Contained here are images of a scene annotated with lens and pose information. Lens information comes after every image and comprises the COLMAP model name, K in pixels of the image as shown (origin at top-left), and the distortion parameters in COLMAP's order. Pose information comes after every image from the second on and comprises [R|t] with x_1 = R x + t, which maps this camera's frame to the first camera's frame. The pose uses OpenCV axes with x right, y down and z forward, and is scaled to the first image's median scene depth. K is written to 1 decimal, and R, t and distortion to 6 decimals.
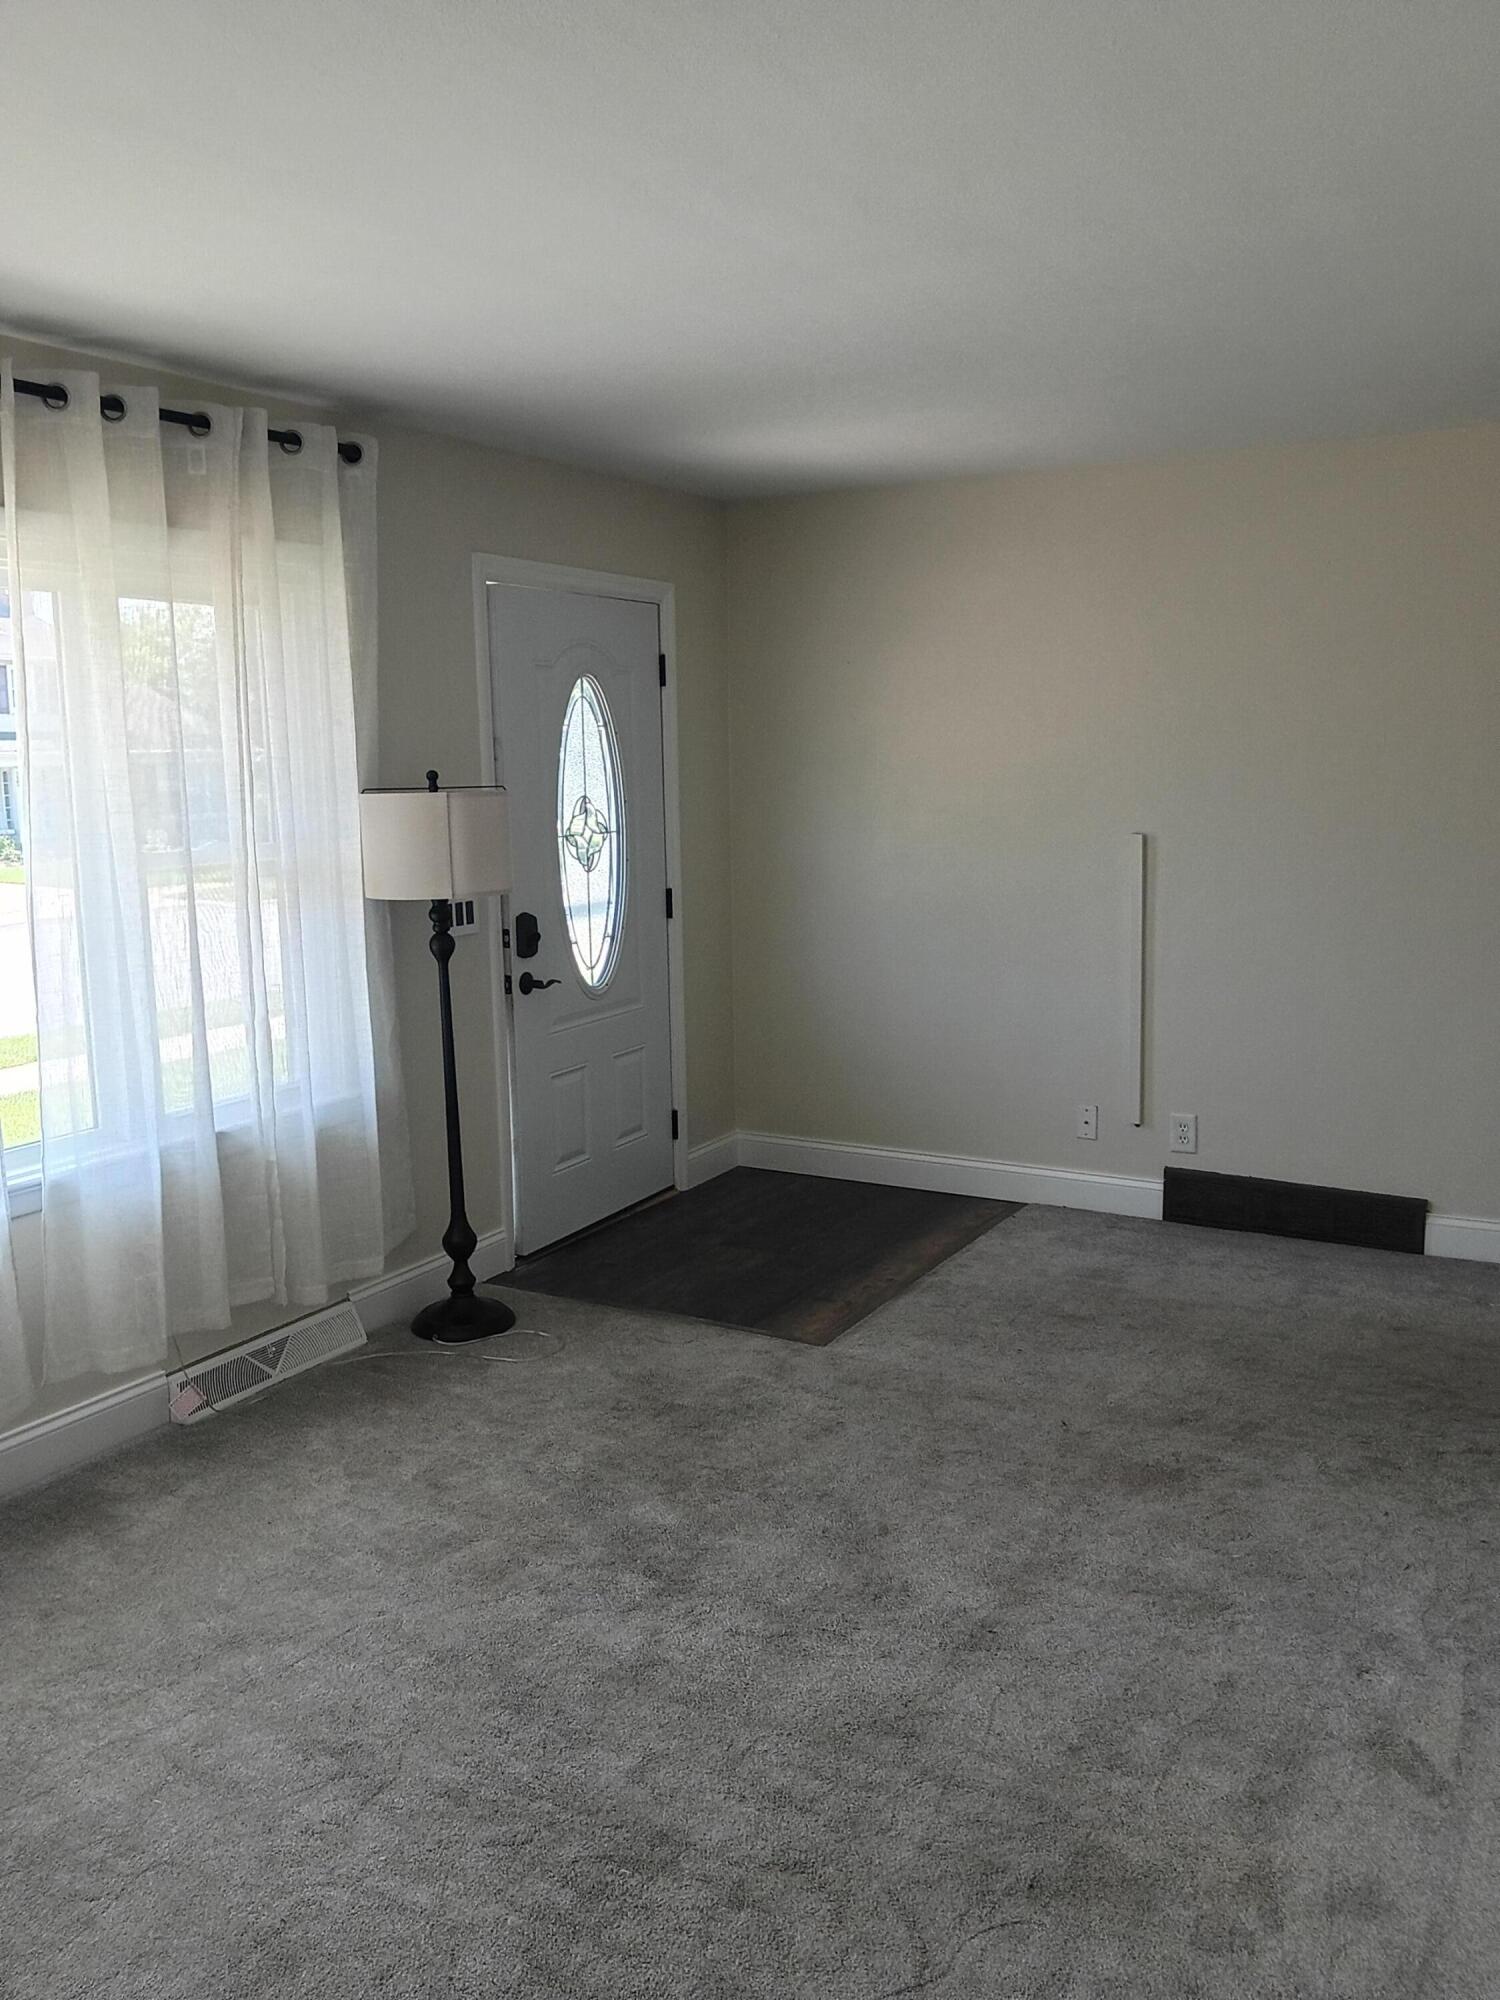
lens RADIAL K [[1665.2, 0, 763.9], [0, 1665.2, 996.6], [0, 0, 1]] dist [0.049790, -0.034796]
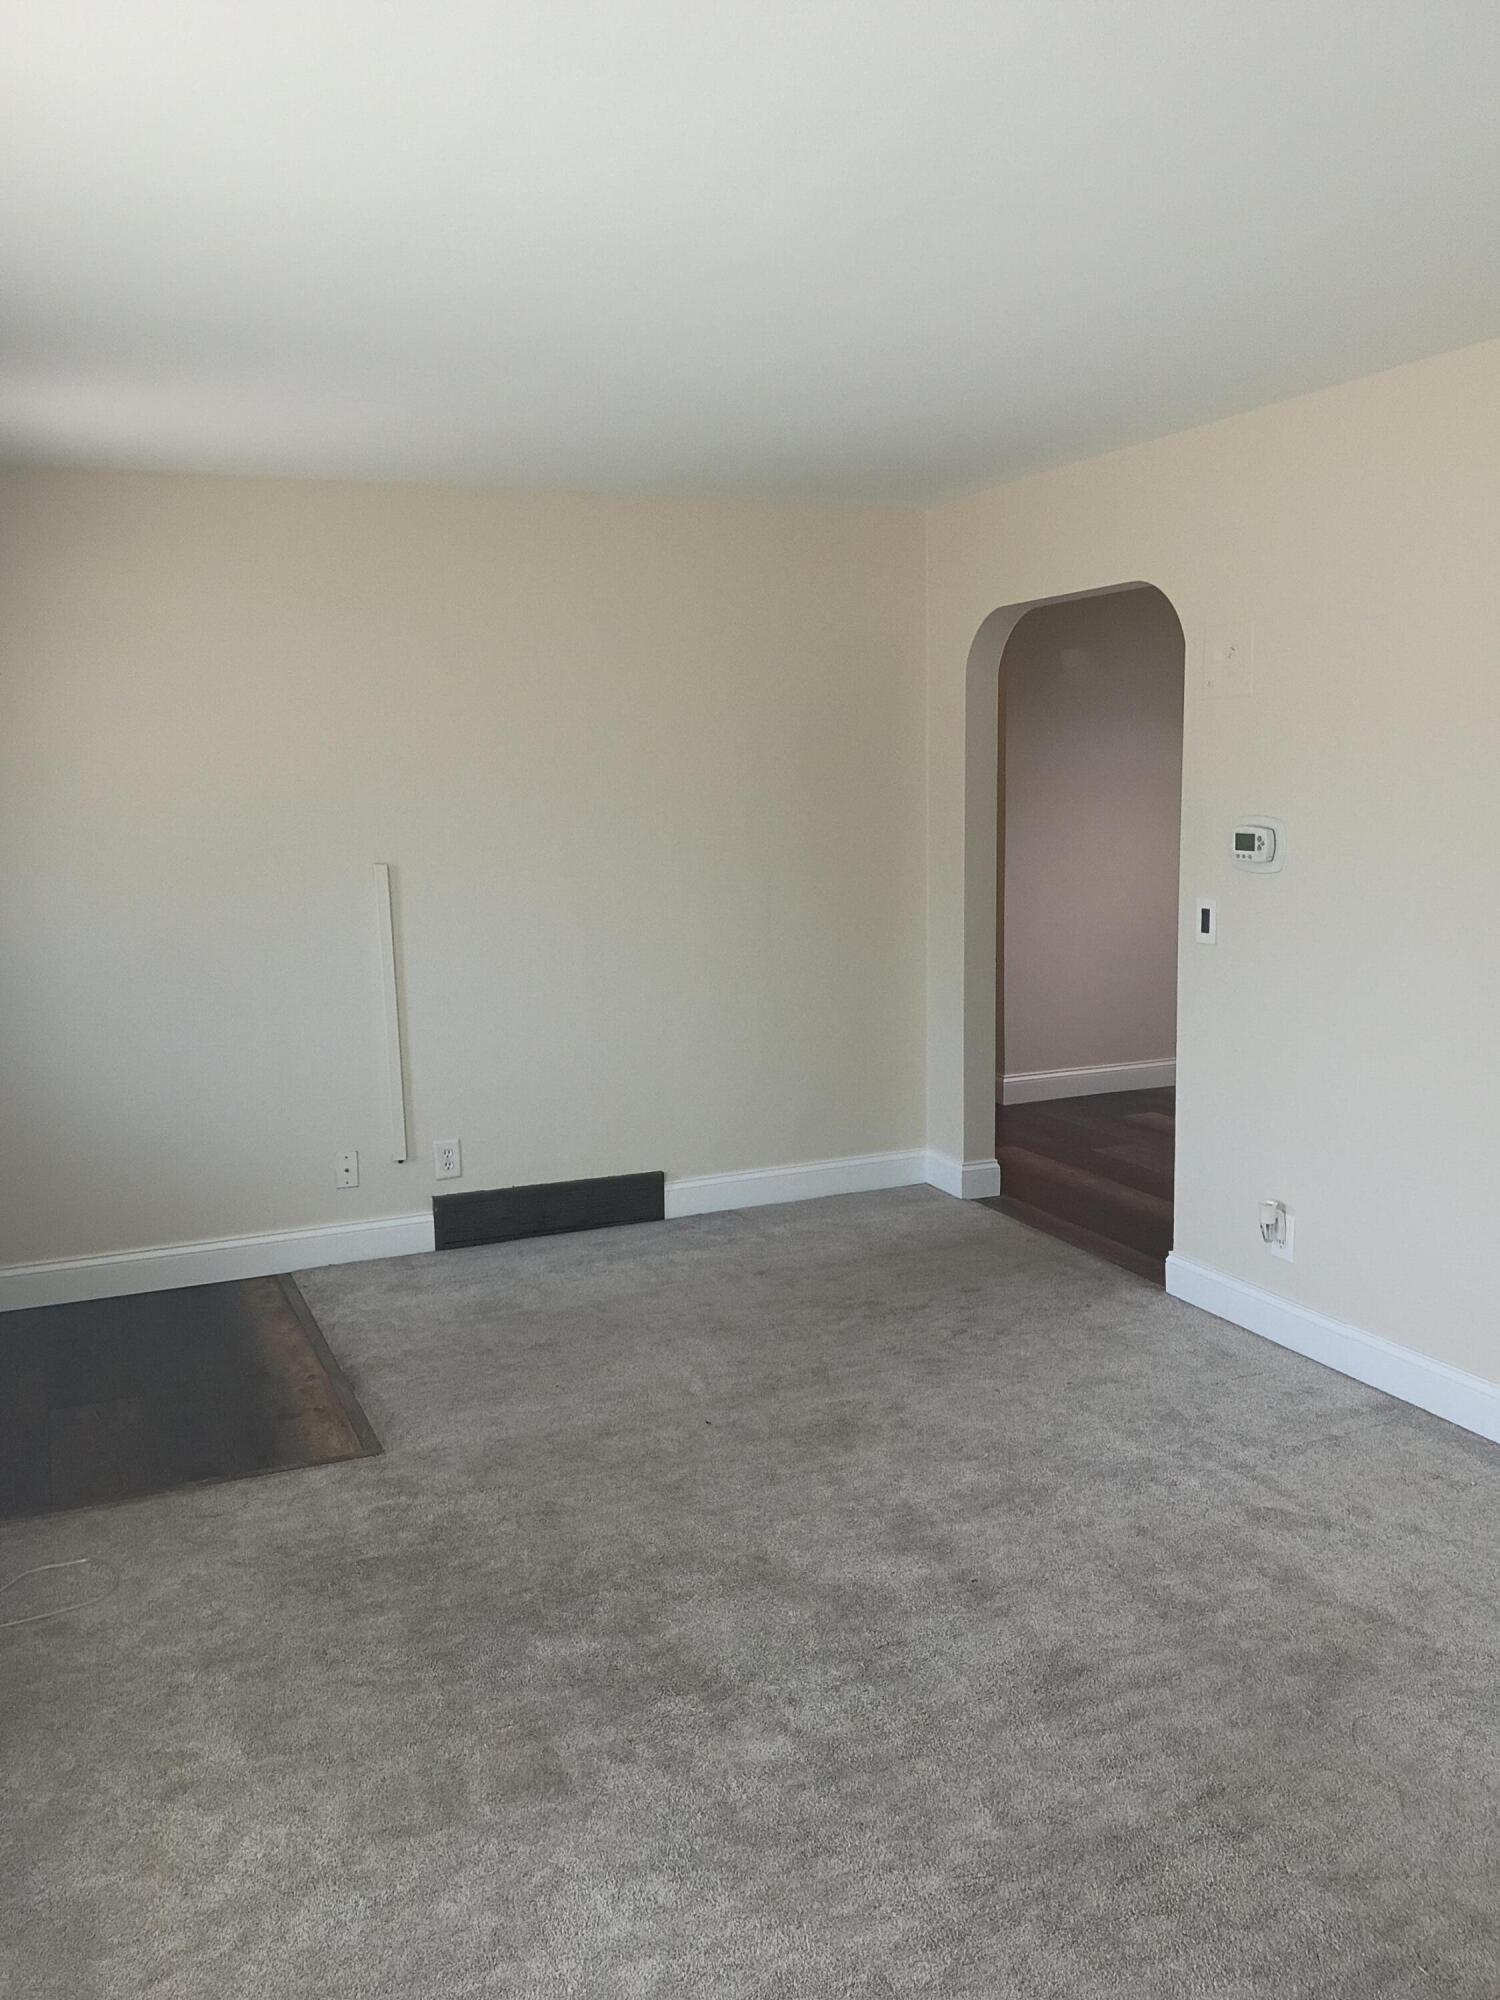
lens RADIAL K [[1665.2, 0, 759.4], [0, 1665.2, 1001.9], [0, 0, 1]] dist [0.049790, -0.034796]
pose [[0.607560, -0.117448, 0.785542, -0.511925], [0.135015, 0.989885, 0.043576, -0.037772], [-0.782714, 0.079585, 0.617272, 0.281604]]
